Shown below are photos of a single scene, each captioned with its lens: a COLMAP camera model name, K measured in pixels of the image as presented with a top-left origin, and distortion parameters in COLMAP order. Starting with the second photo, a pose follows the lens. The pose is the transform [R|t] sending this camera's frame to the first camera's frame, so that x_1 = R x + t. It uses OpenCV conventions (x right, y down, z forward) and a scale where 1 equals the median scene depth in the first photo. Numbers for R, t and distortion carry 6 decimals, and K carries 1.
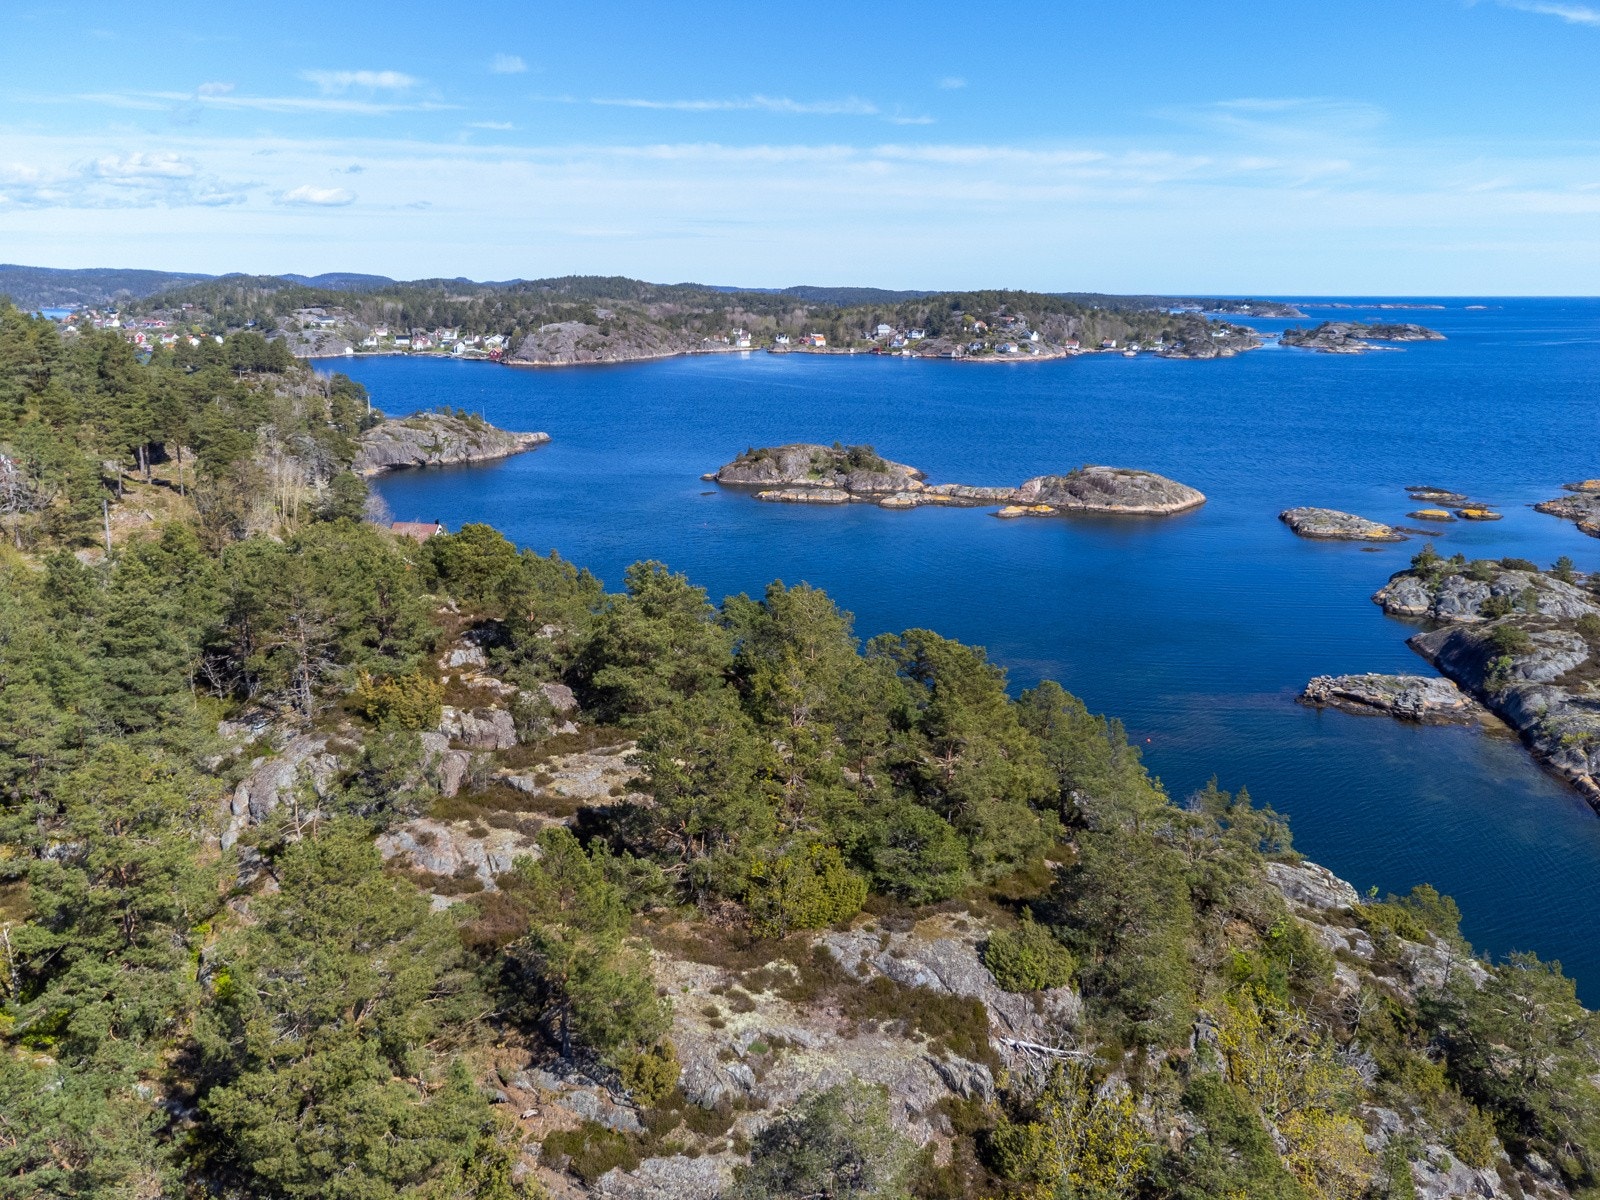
lens RADIAL K [[1273.5, 0, 664.2], [0, 1273.5, 599.0], [0, 0, 1]] dist [0.013154, -0.008589]
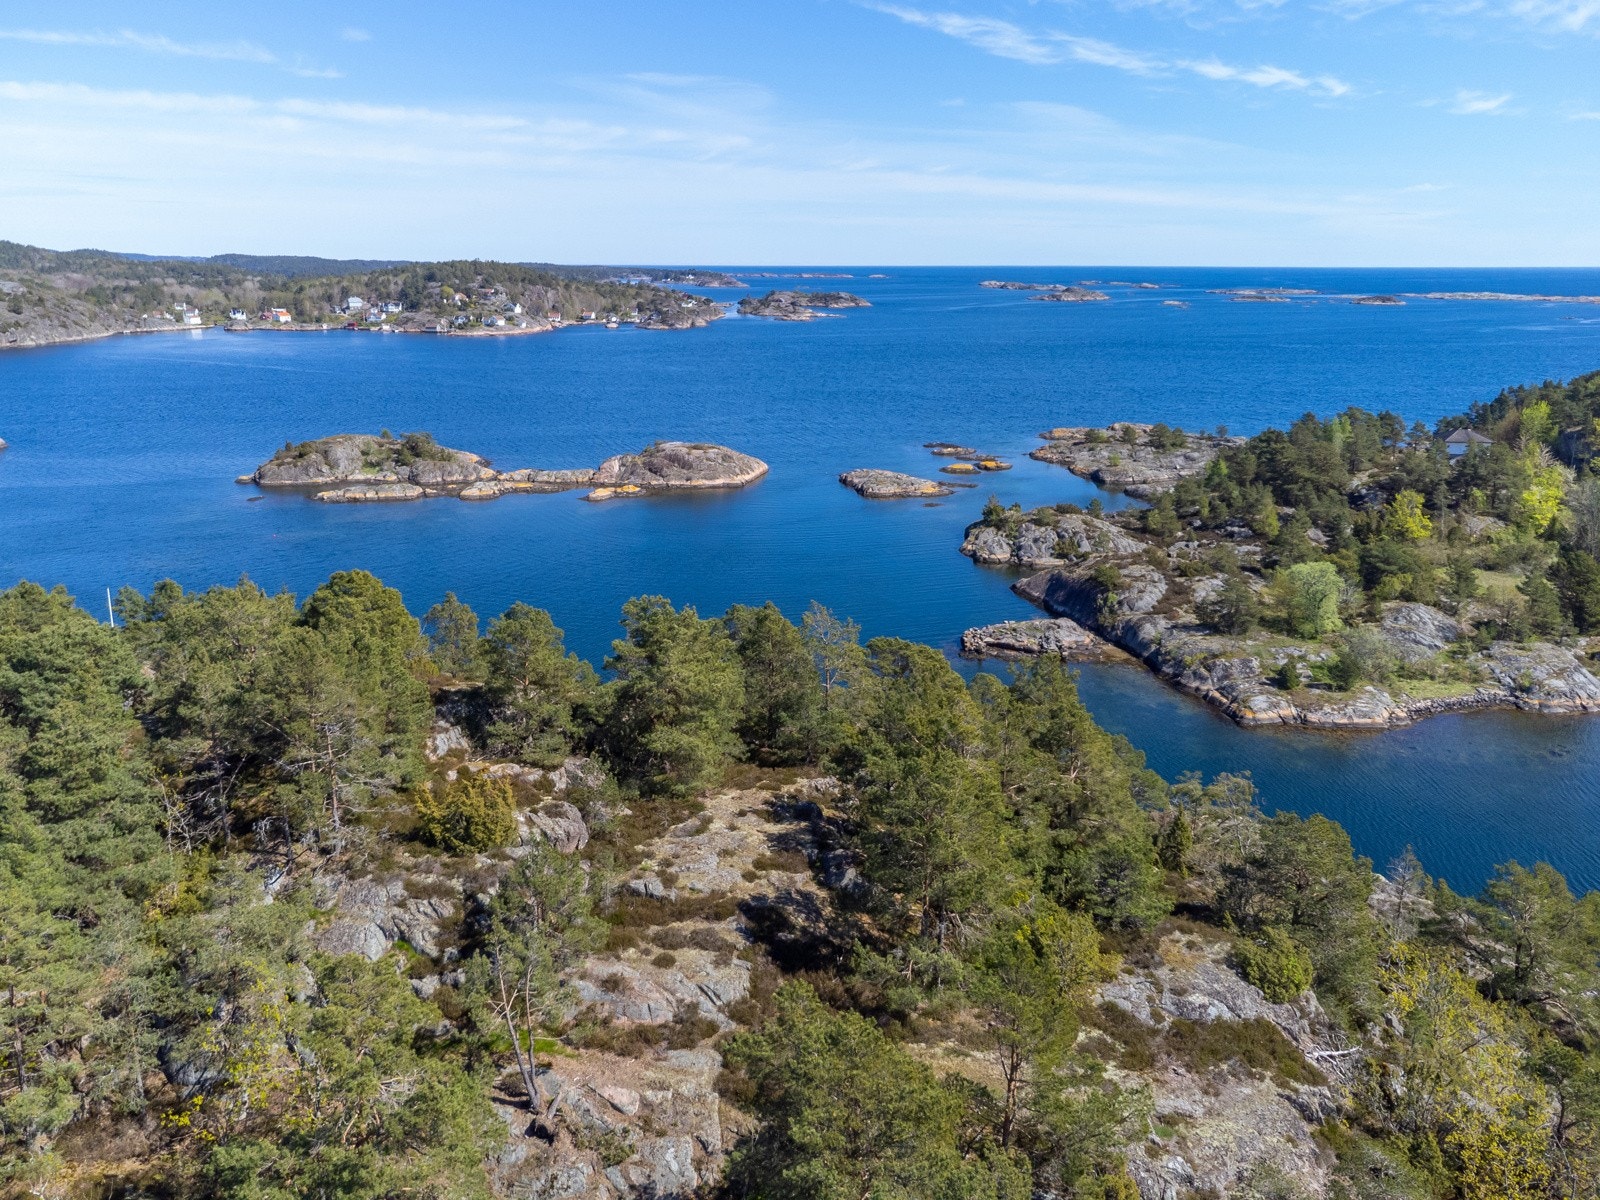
lens RADIAL K [[1359.0, 0, 682.3], [0, 1359.0, 573.1], [0, 0, 1]] dist [0.021209, 0.011632]
pose [[0.895176, -0.100107, 0.434325, -0.111187], [0.104040, 0.994463, 0.014777, -0.016470], [-0.433400, 0.031959, 0.900635, 0.048386]]
